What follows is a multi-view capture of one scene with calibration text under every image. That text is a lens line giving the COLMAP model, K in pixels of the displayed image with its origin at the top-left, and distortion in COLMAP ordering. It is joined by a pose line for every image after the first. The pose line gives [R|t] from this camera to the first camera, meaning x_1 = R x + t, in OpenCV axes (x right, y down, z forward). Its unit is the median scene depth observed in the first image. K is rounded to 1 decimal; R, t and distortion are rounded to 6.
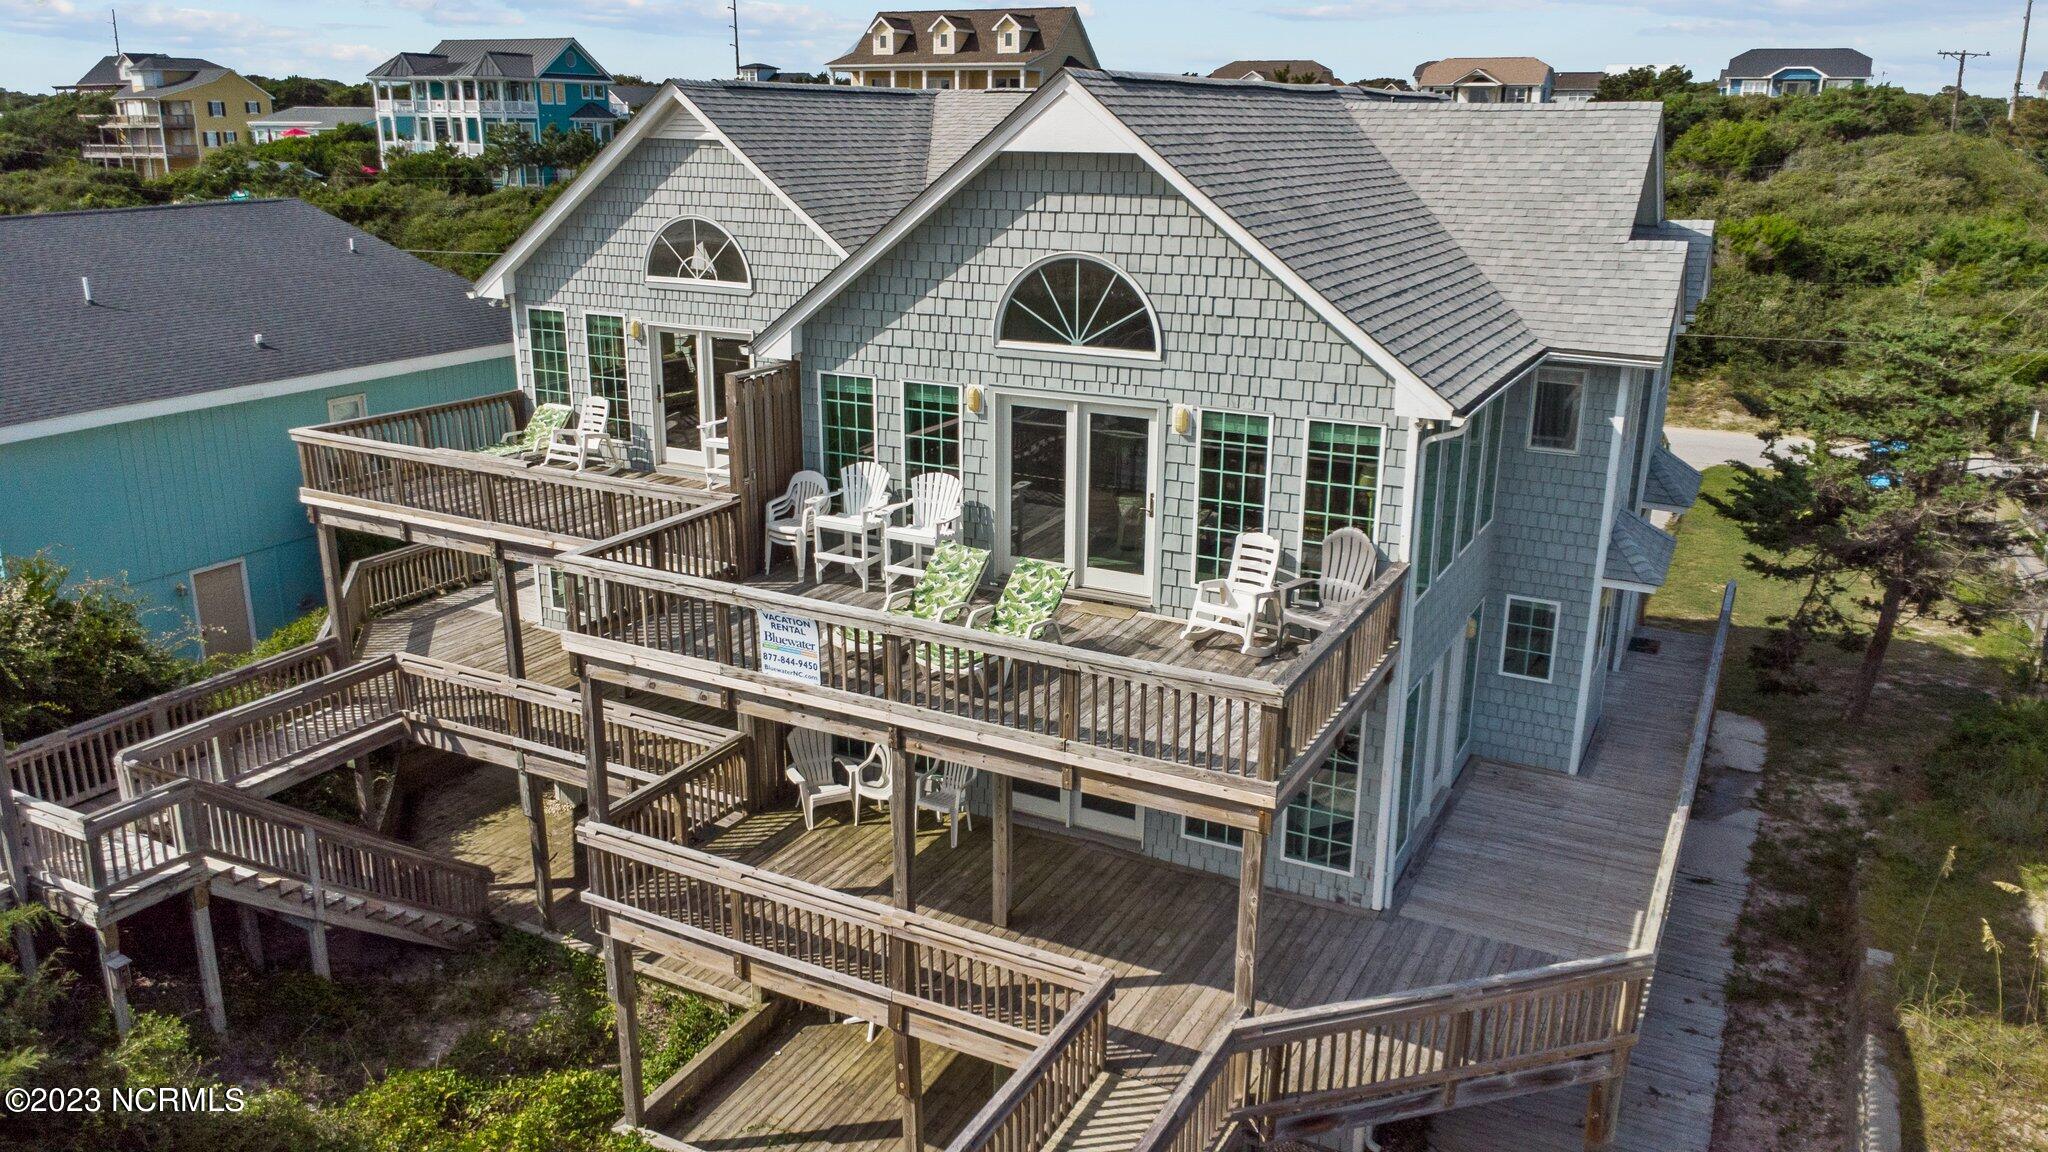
lens RADIAL K [[1493.0, 0, 1021.2], [0, 1493.0, 558.1], [0, 0, 1]] dist [0.053014, -0.089175]
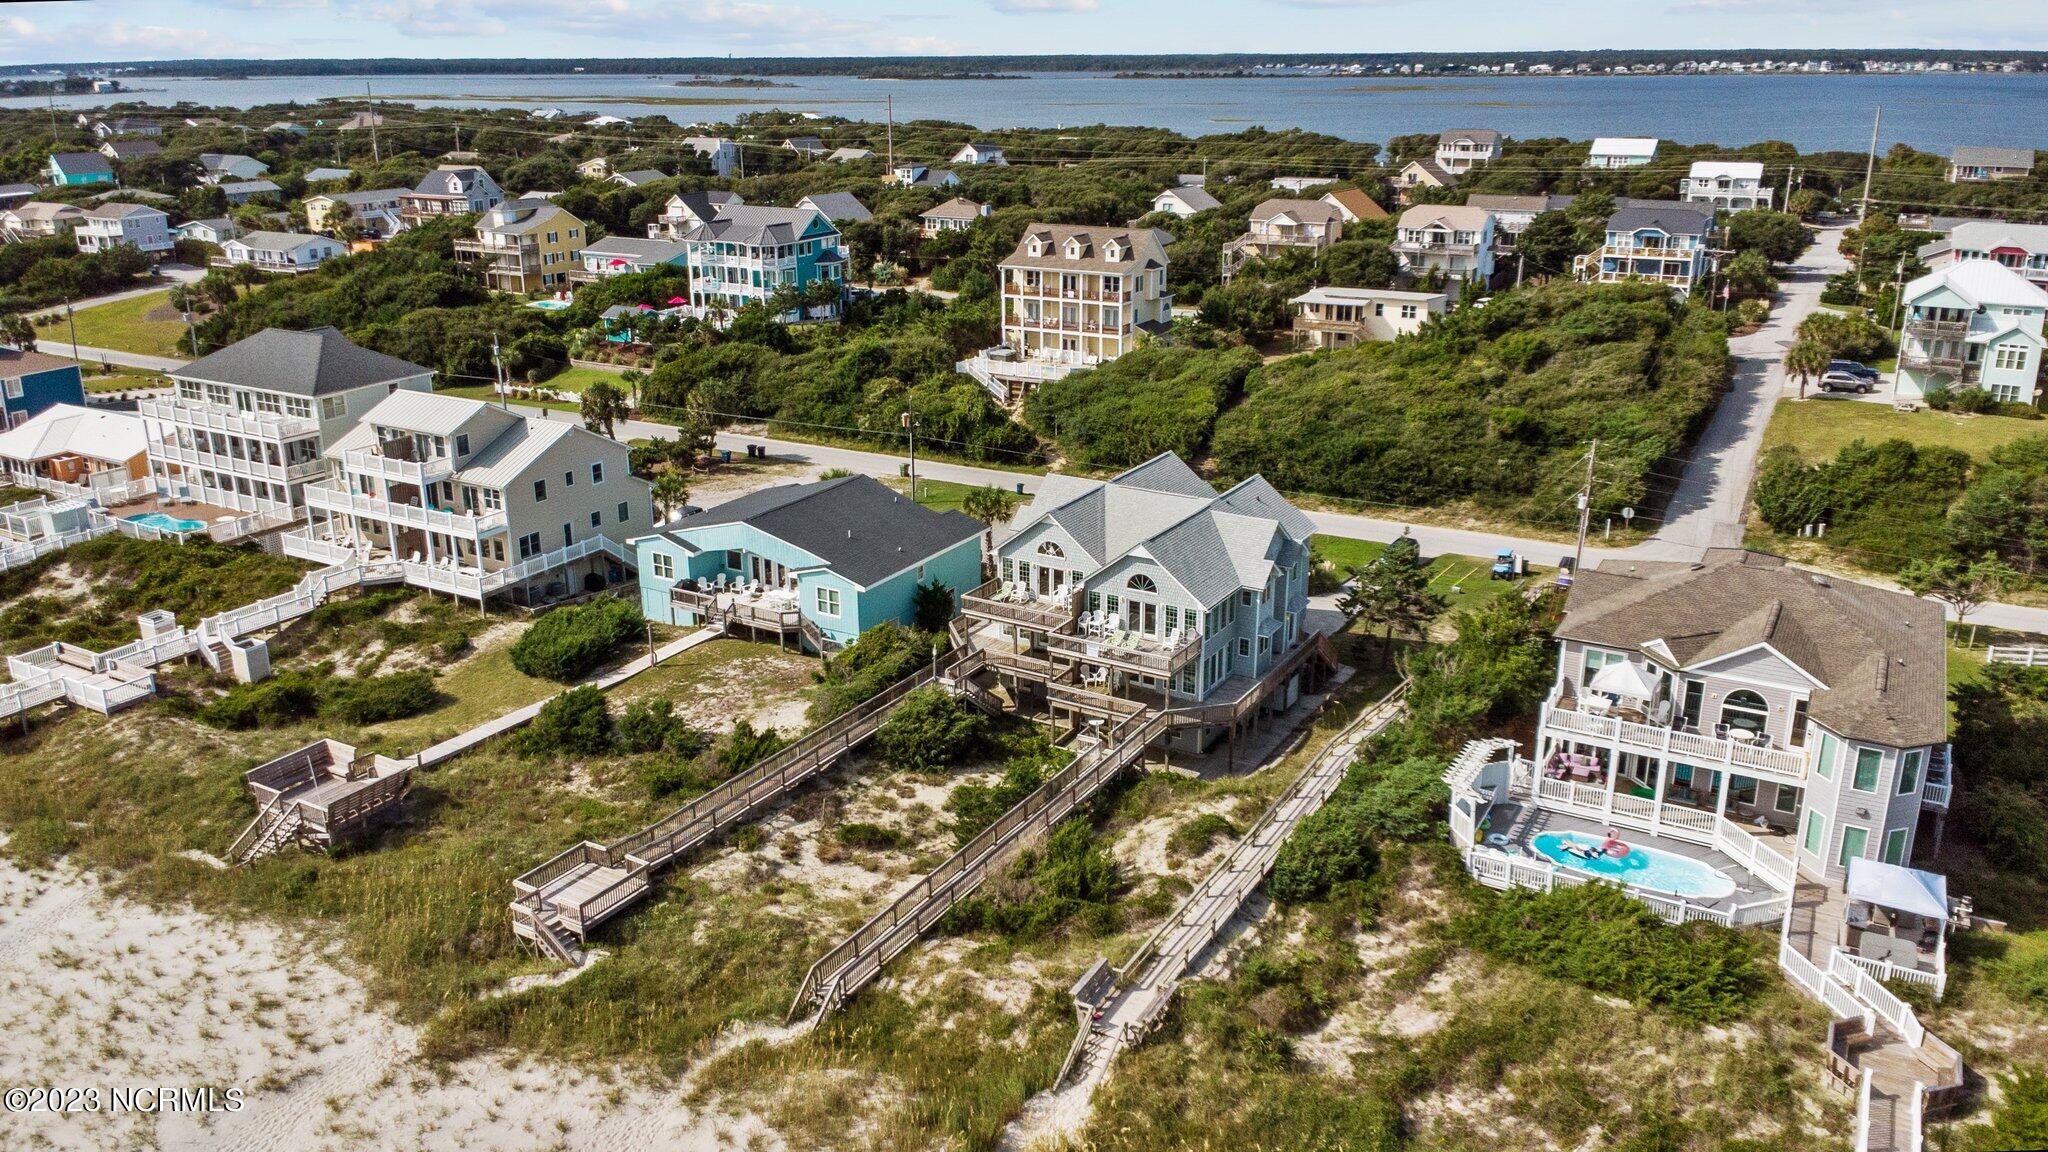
lens RADIAL K [[1564.1, 0, 999.1], [0, 1564.1, 504.8], [0, 0, 1]] dist [0.010893, -0.000992]
pose [[0.997539, 0.000222, -0.070115, -0.069624], [-0.000257, 1.000000, -0.000492, -0.398341], [0.070114, 0.000509, 0.997539, -4.029051]]
